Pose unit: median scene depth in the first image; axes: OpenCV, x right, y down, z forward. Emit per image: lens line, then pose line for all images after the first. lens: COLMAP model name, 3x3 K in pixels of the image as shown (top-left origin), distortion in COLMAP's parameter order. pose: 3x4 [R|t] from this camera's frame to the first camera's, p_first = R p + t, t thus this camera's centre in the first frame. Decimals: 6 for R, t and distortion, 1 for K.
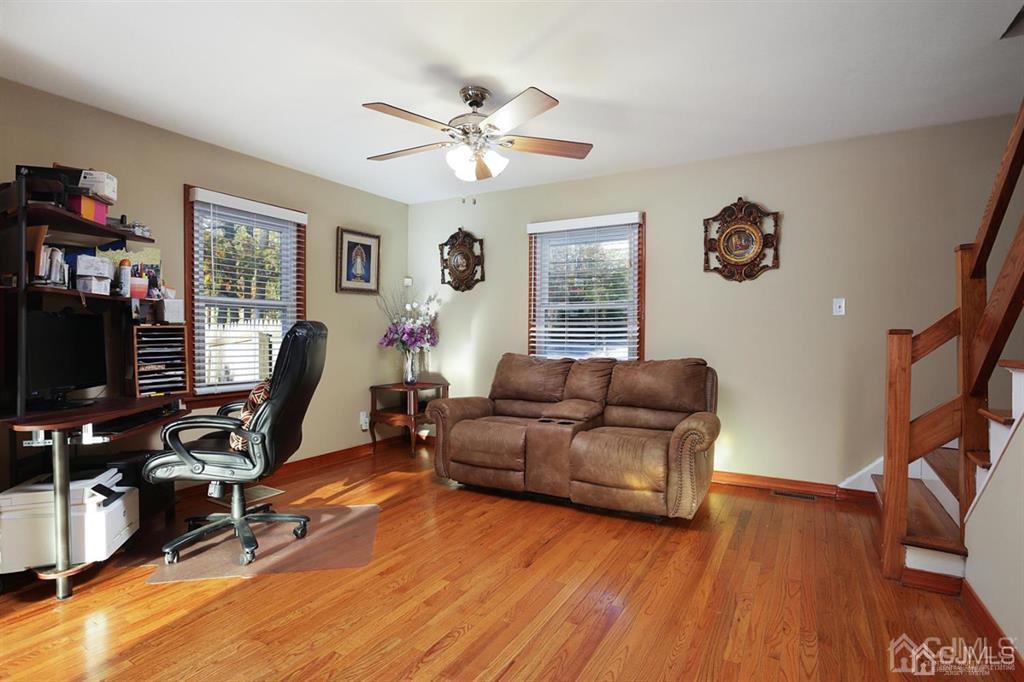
lens RADIAL K [[526.5, 0, 519.4], [0, 526.5, 337.3], [0, 0, 1]] dist [0.004625, 0.000156]
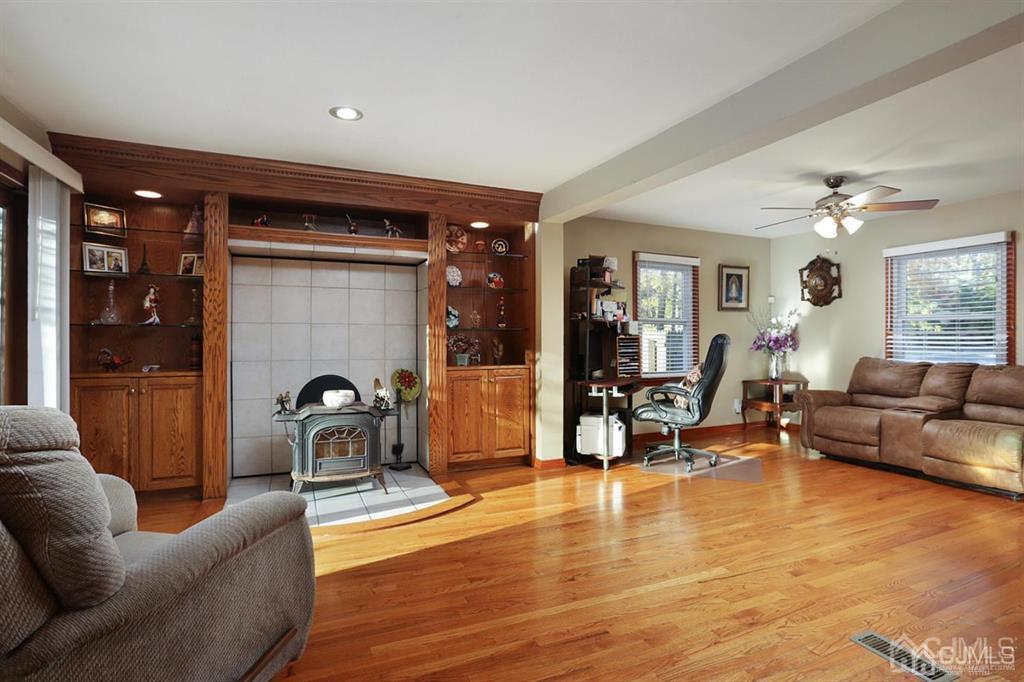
lens RADIAL K [[523.0, 0, 530.3], [0, 523.0, 332.7], [0, 0, 1]] dist [-0.001466, 0.009800]
pose [[0.827218, -0.006798, -0.561839, 0.026412], [-0.003610, 0.999842, -0.017414, -0.003413], [0.561869, 0.016433, 0.827063, -0.601777]]
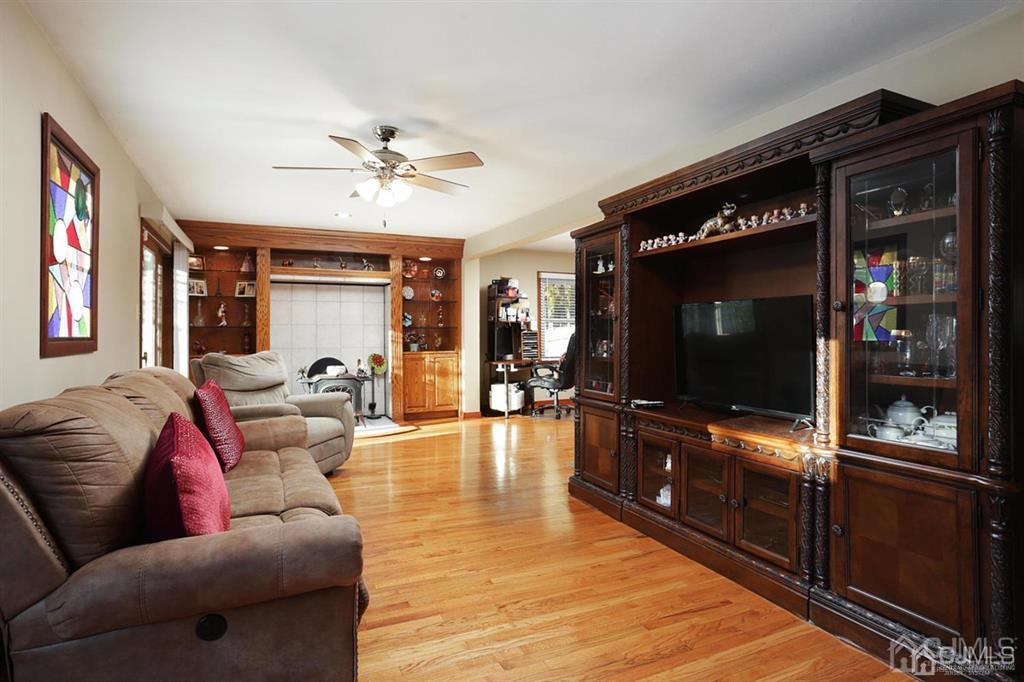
lens RADIAL K [[545.3, 0, 509.8], [0, 545.3, 329.7], [0, 0, 1]] dist [-0.022881, 0.014531]
pose [[0.823879, -0.008442, -0.566704, 0.713930], [0.001245, 0.999914, -0.013086, 0.001529], [0.566765, 0.010075, 0.823818, -1.193388]]
